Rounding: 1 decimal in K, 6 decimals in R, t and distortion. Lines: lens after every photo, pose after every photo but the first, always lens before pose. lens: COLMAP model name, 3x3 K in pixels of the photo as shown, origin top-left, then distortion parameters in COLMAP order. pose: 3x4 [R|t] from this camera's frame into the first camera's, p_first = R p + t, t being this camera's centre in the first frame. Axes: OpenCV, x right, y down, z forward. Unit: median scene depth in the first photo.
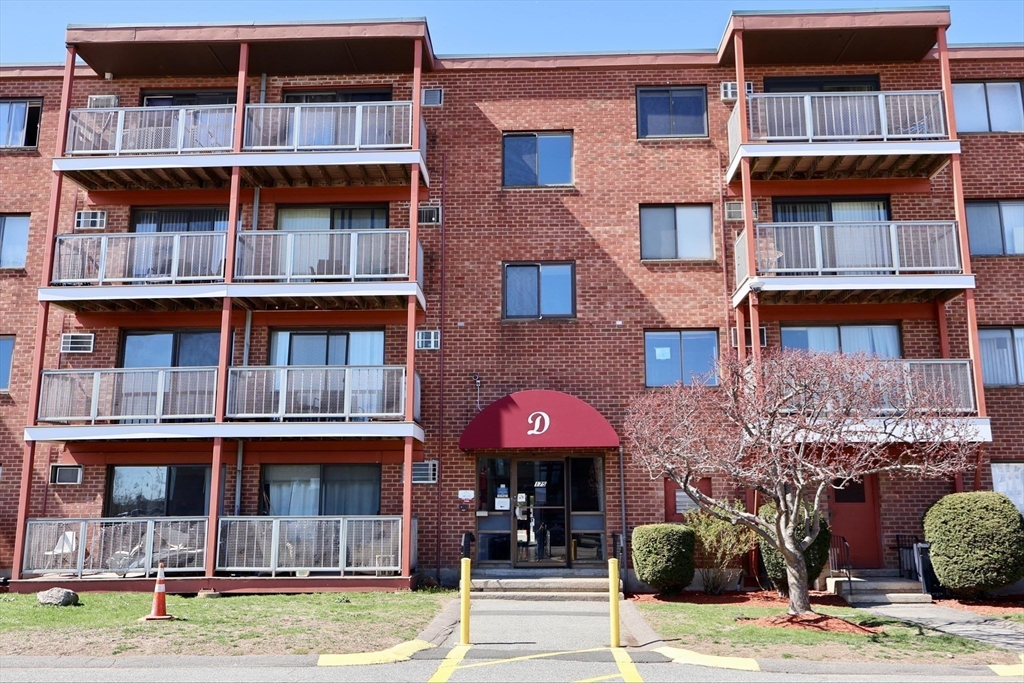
lens RADIAL K [[697.7, 0, 512.4], [0, 697.7, 416.3], [0, 0, 1]] dist [-0.000055, -0.005359]
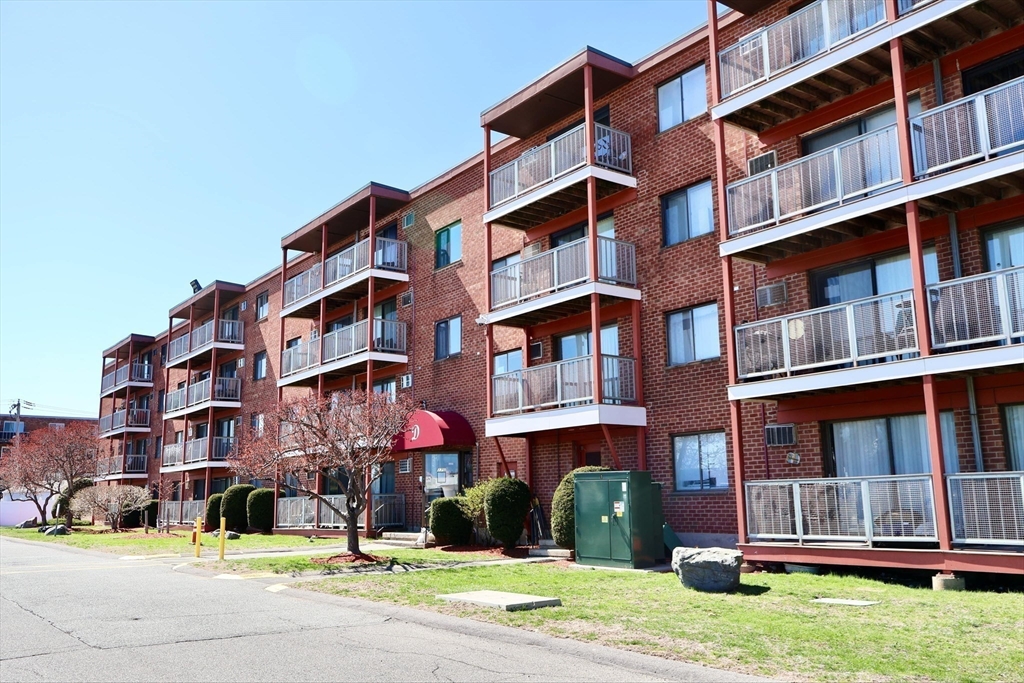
lens RADIAL K [[861.7, 0, 512.0], [0, 861.7, 341.5], [0, 0, 1]] dist [0.049711, -0.001522]
pose [[0.621211, -0.142805, -0.770522, 0.319610], [0.137063, 0.987899, -0.072589, -0.004875], [0.771564, -0.060517, 0.633267, -0.010533]]
